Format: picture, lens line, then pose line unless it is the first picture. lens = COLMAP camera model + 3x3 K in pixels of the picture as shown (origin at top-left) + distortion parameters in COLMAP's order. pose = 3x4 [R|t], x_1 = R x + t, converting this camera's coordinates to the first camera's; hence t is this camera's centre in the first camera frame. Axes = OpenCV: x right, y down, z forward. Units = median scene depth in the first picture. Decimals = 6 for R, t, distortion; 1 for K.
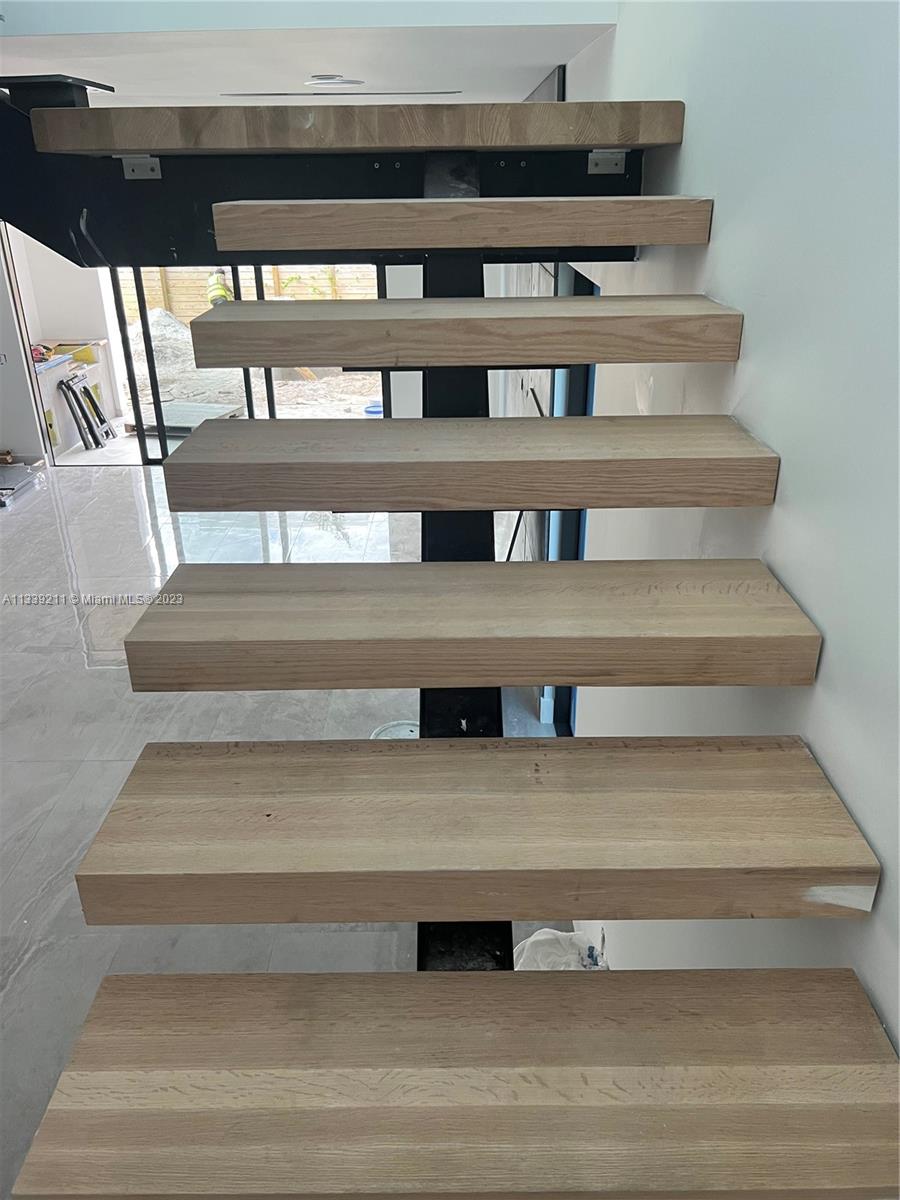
lens RADIAL K [[911.9, 0, 450.1], [0, 911.9, 602.1], [0, 0, 1]] dist [0.025787, -0.018940]
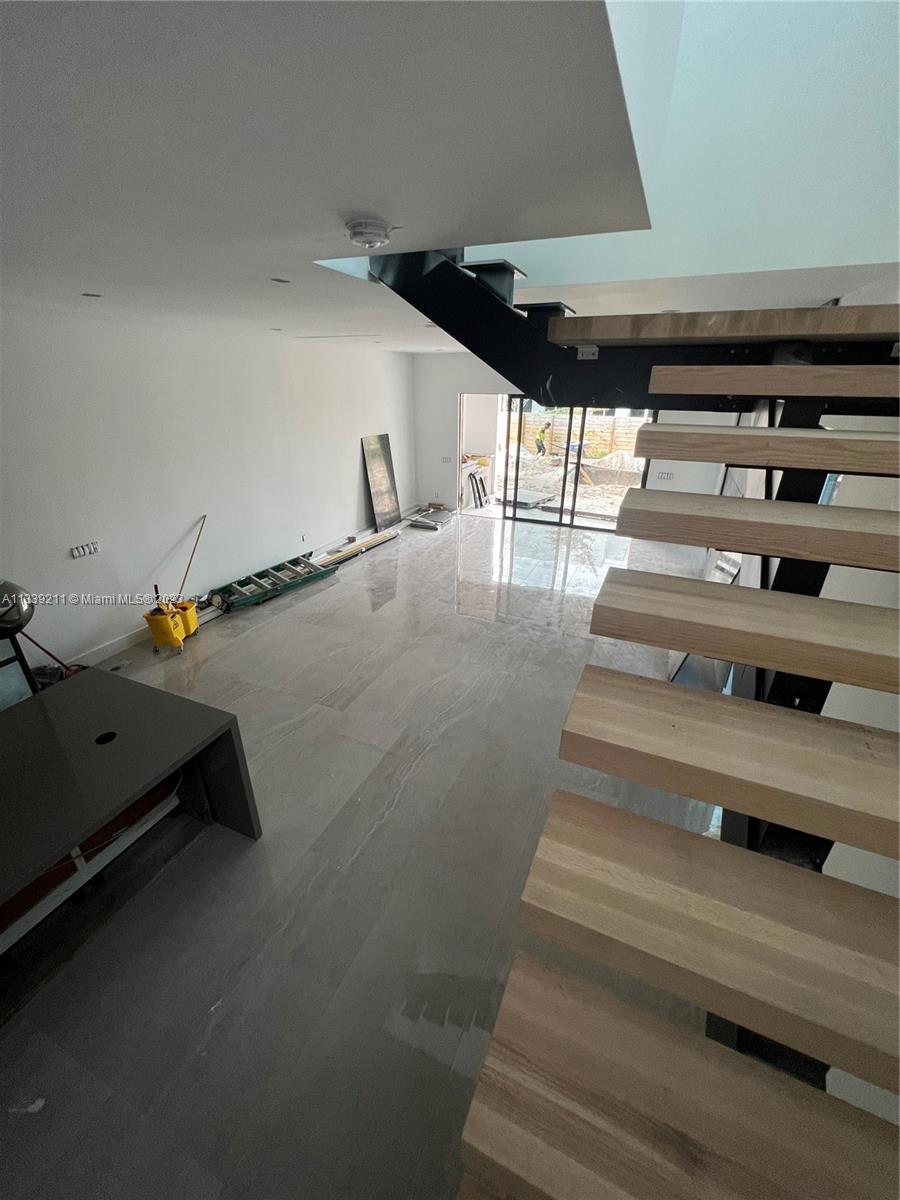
lens RADIAL K [[479.0, 0, 451.7], [0, 479.0, 597.2], [0, 0, 1]] dist [0.002905, 0.000364]
pose [[0.915797, 0.184571, -0.356720, -0.181331], [-0.187295, 0.981926, 0.027224, 0.036556], [0.355298, 0.041880, 0.933815, 0.033990]]
